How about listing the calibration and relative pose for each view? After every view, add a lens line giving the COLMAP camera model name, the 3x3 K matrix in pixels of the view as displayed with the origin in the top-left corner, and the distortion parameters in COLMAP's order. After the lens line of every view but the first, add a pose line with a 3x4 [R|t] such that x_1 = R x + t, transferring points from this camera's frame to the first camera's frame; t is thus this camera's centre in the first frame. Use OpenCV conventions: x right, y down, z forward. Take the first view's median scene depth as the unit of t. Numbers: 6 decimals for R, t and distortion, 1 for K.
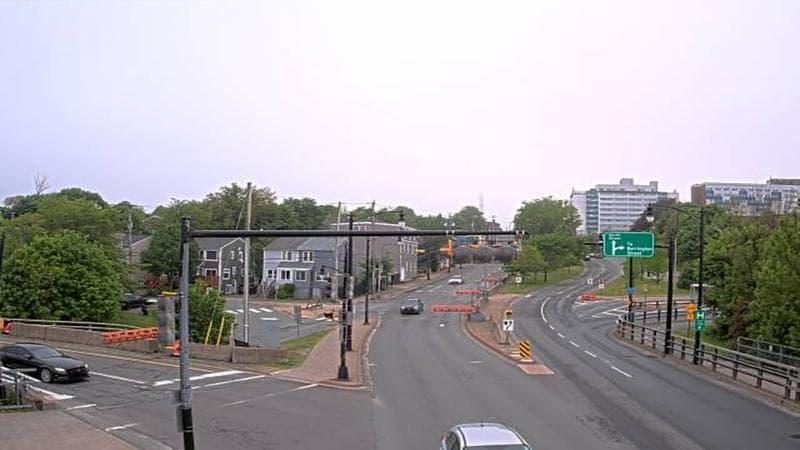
lens RADIAL K [[586.1, 0, 400.0], [0, 586.1, 225.0], [0, 0, 1]] dist [0.000540, -0.001571]
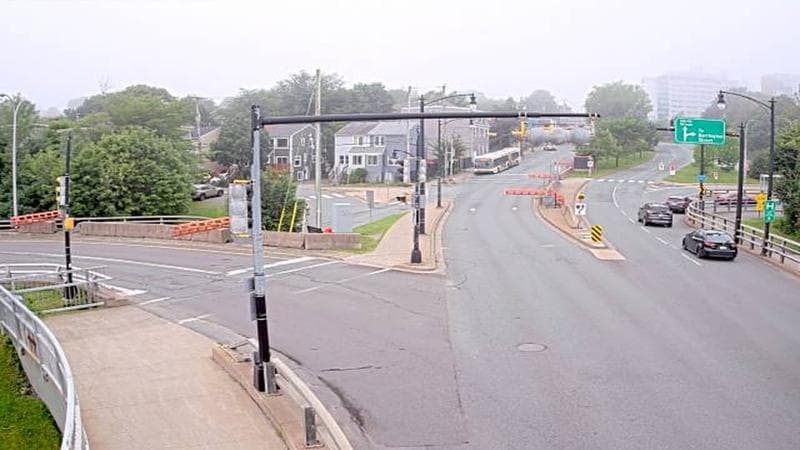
lens RADIAL K [[586.1, 0, 400.0], [0, 586.1, 225.0], [0, 0, 1]] dist [0.000540, -0.001571]
pose [[0.999662, -0.012902, -0.022568, -0.098851], [0.013849, 0.999010, 0.042287, 0.151137], [0.022000, -0.042585, 0.998851, -0.000552]]
